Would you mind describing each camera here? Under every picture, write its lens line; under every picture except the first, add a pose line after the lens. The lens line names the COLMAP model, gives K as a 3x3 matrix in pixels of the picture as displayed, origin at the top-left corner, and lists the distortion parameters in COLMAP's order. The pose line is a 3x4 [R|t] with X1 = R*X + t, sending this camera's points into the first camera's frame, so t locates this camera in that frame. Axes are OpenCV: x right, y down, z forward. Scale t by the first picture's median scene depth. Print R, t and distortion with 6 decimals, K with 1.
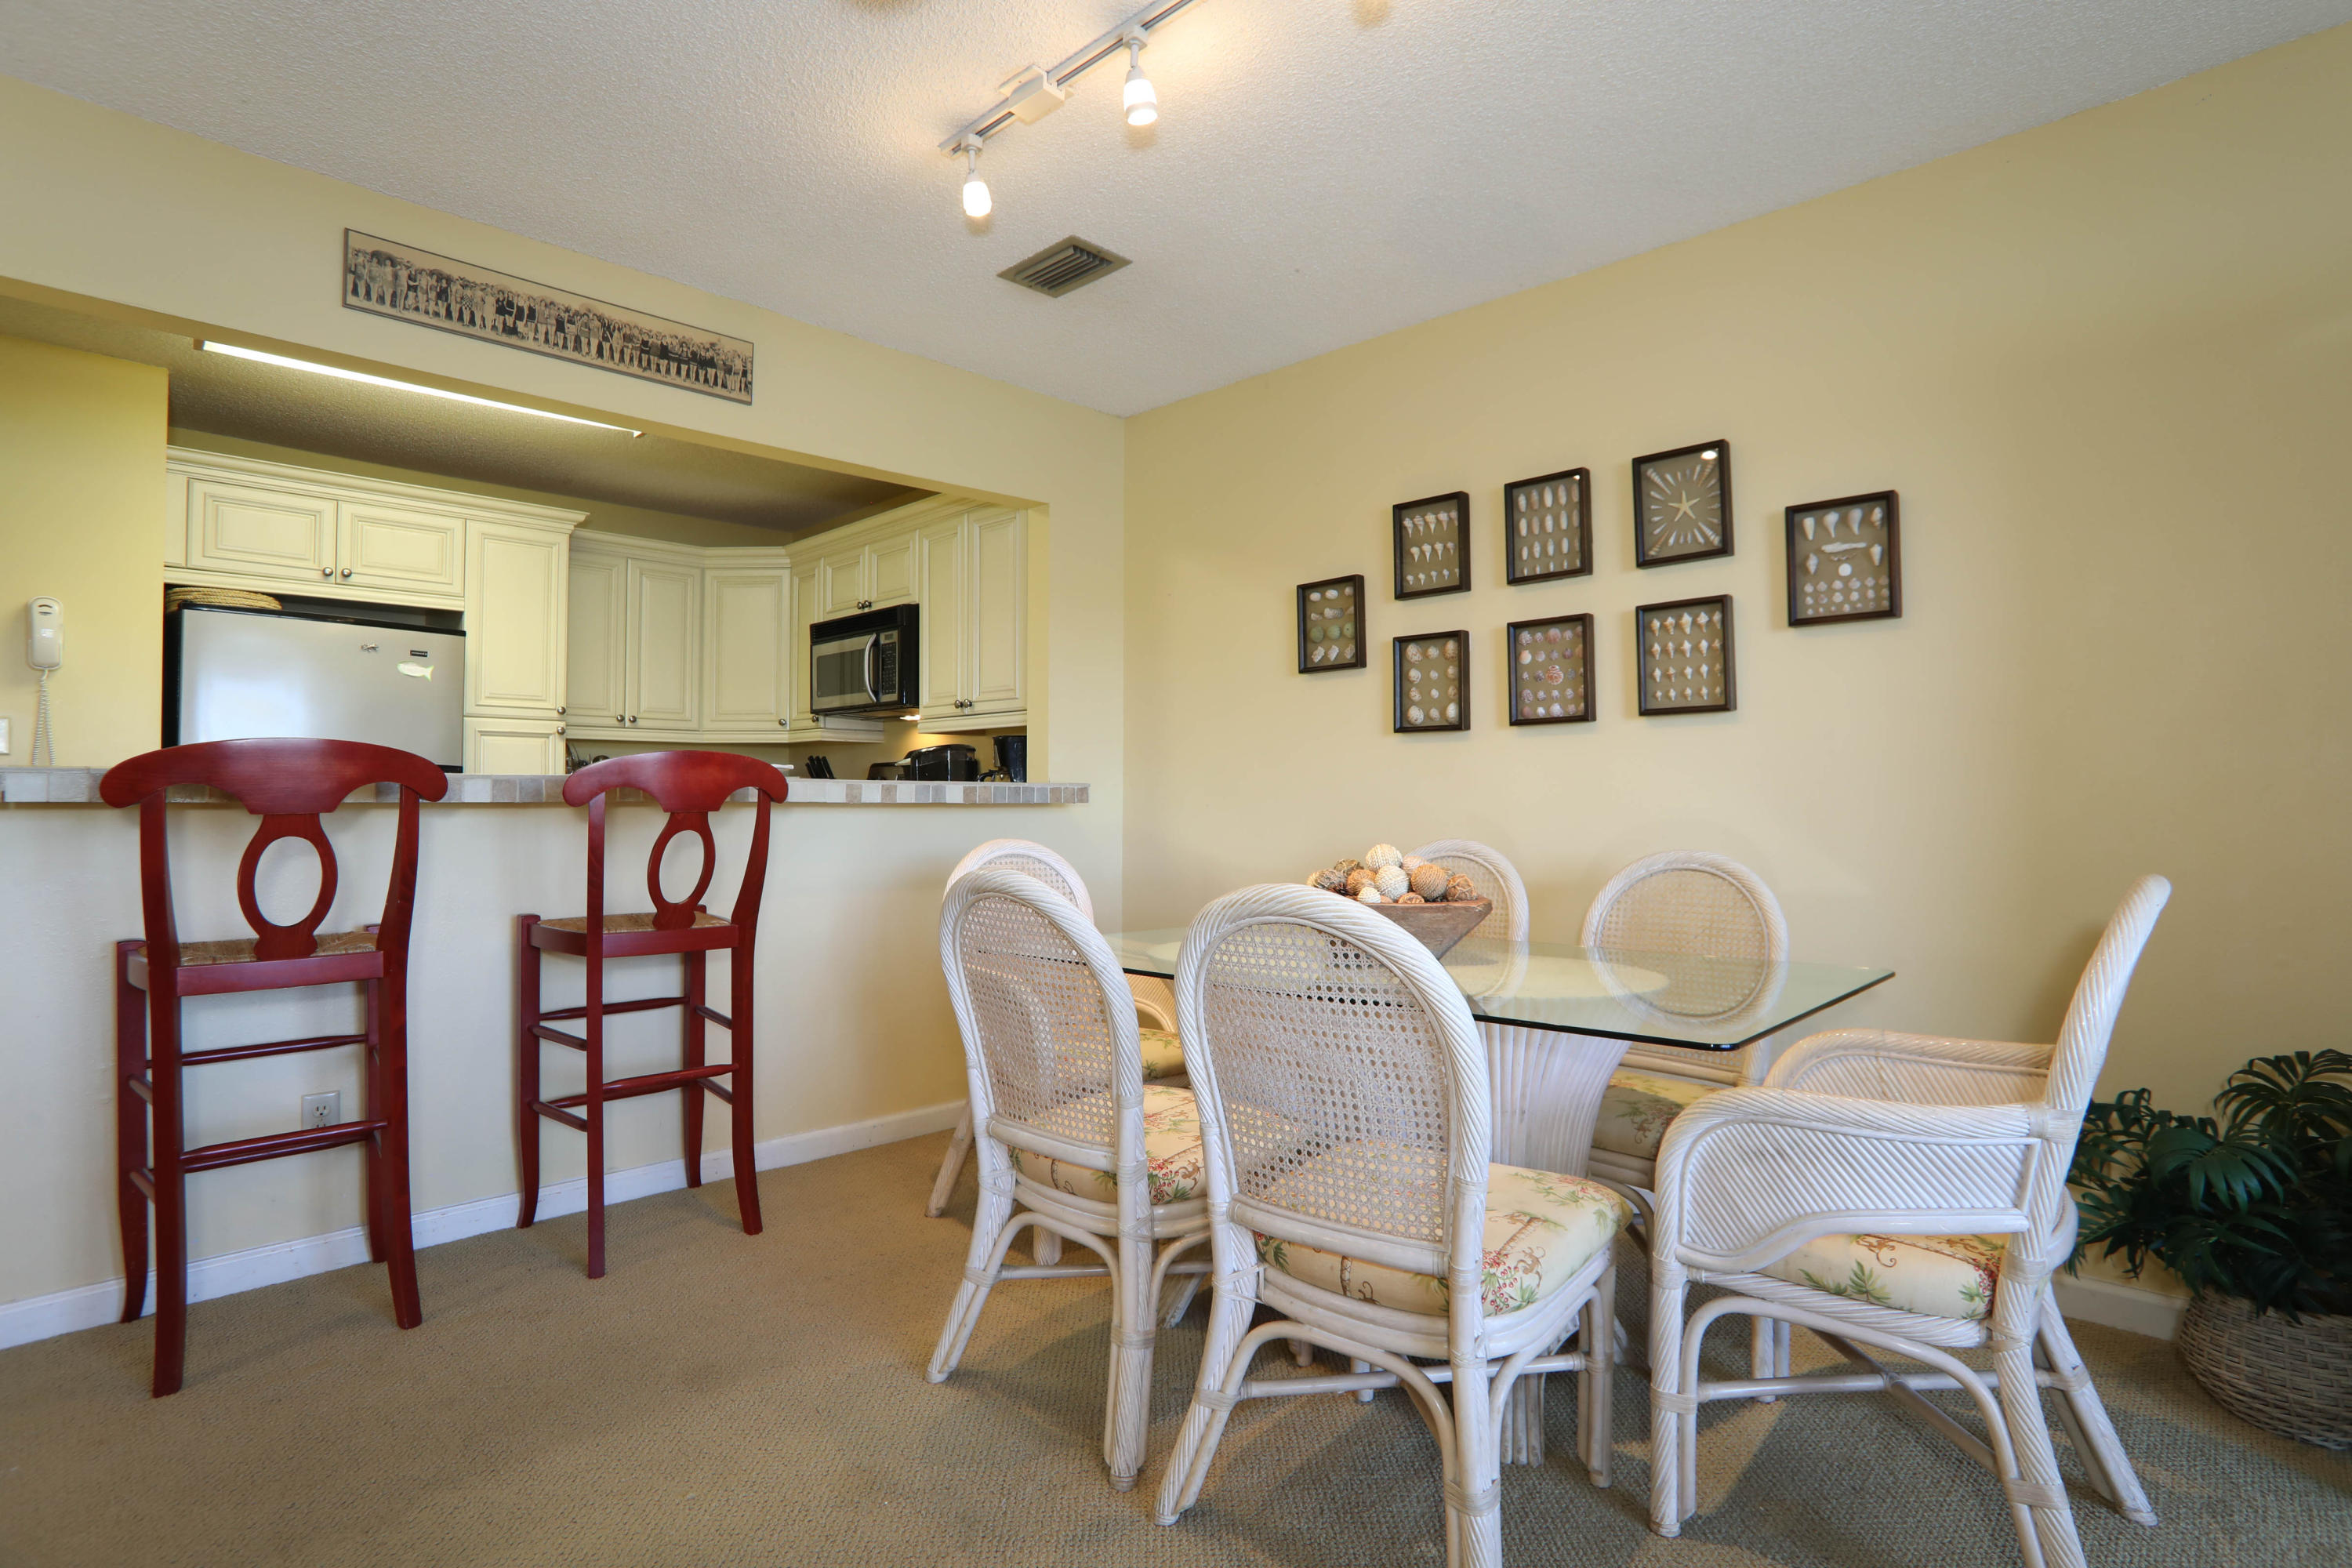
lens RADIAL K [[1196.5, 0, 1163.8], [0, 1196.5, 789.2], [0, 0, 1]] dist [-0.098682, 0.046086]
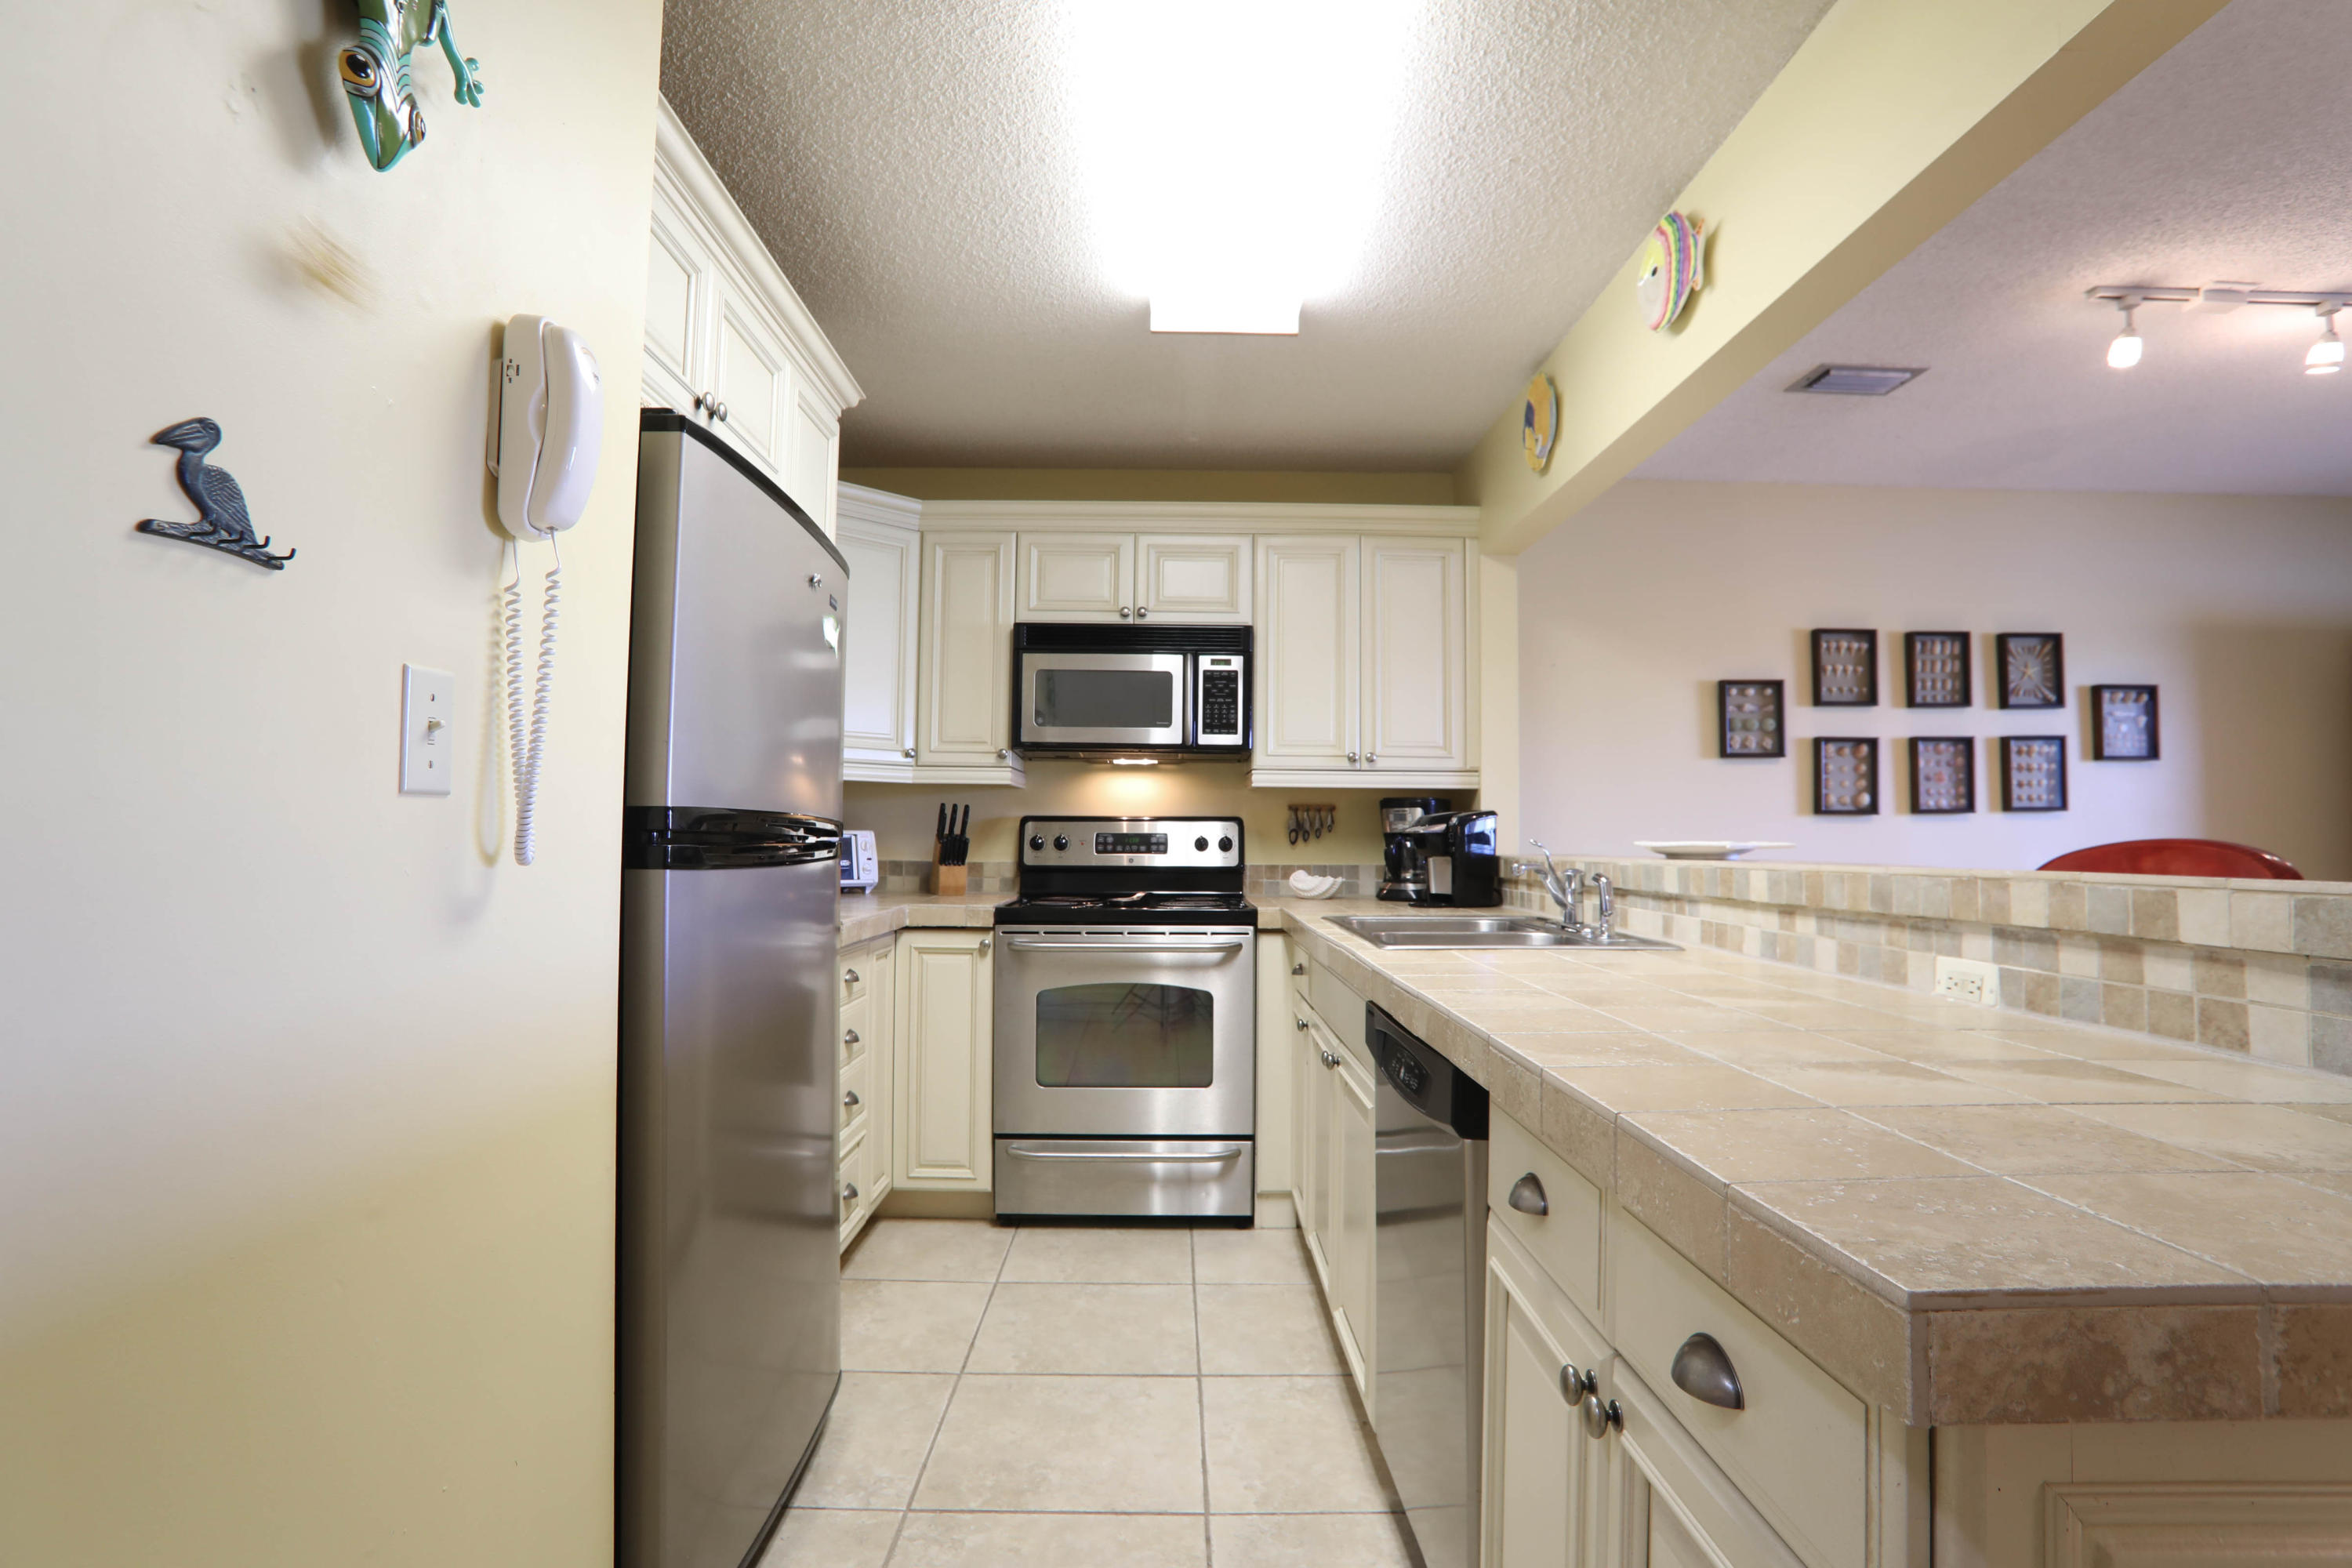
lens RADIAL K [[1196.5, 0, 1163.8], [0, 1196.5, 789.2], [0, 0, 1]] dist [-0.098682, 0.046086]
pose [[0.686063, 0.041781, 0.726342, -1.252570], [-0.011369, 0.998843, -0.046718, -0.010148], [-0.727454, 0.023793, 0.685744, 0.735078]]
